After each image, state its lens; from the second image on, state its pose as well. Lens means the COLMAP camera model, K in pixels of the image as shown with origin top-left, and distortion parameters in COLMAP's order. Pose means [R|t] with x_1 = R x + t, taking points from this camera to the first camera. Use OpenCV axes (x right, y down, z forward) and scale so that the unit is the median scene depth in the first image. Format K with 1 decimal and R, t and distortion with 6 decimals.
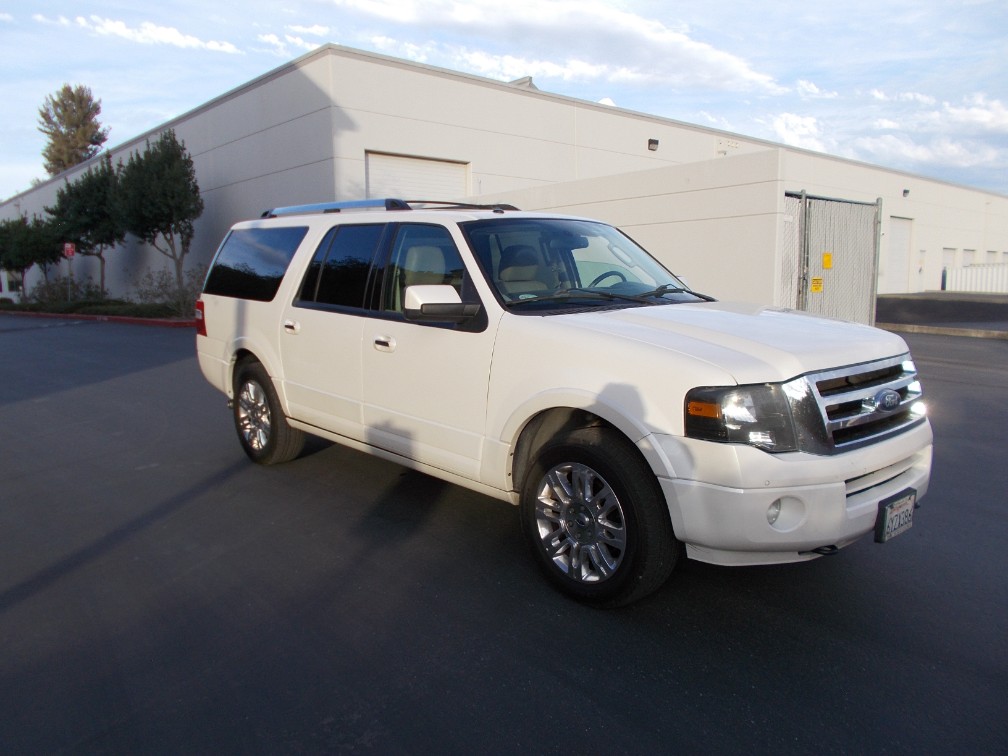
lens RADIAL K [[778.7, 0, 509.1], [0, 778.7, 377.2], [0, 0, 1]] dist [-0.005822, -0.012385]
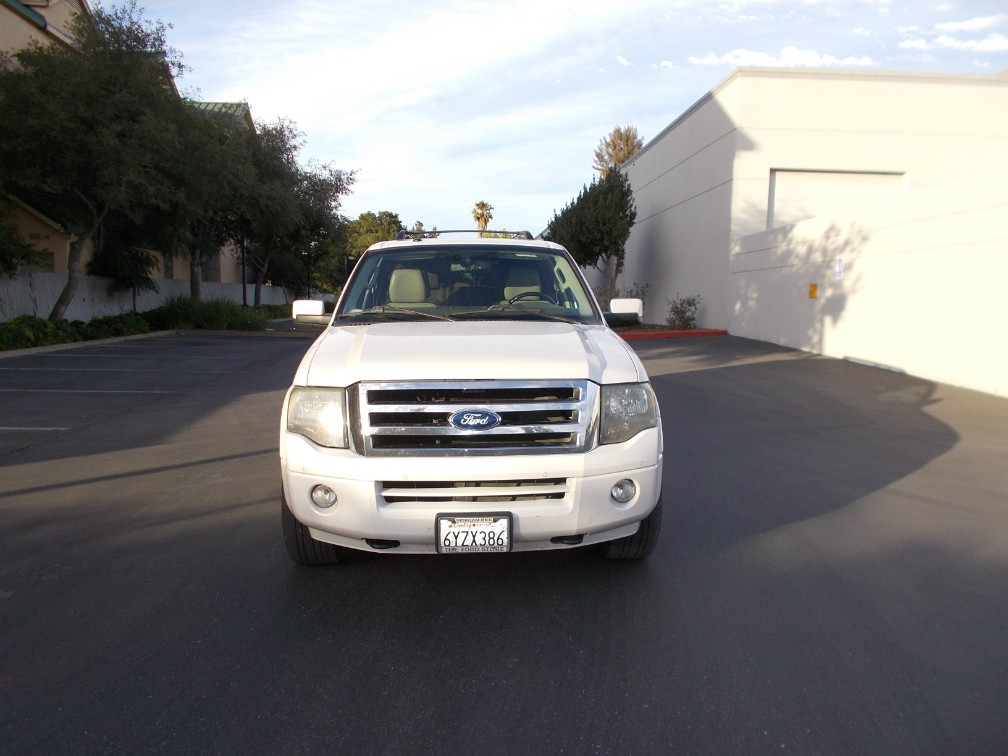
lens RADIAL K [[778.7, 0, 509.1], [0, 778.7, 377.2], [0, 0, 1]] dist [-0.005822, -0.012385]
pose [[0.785978, 0.082346, -0.612745, 0.157651], [-0.097594, 0.995190, 0.008557, -0.005330], [0.610502, 0.053075, 0.790234, 0.029929]]
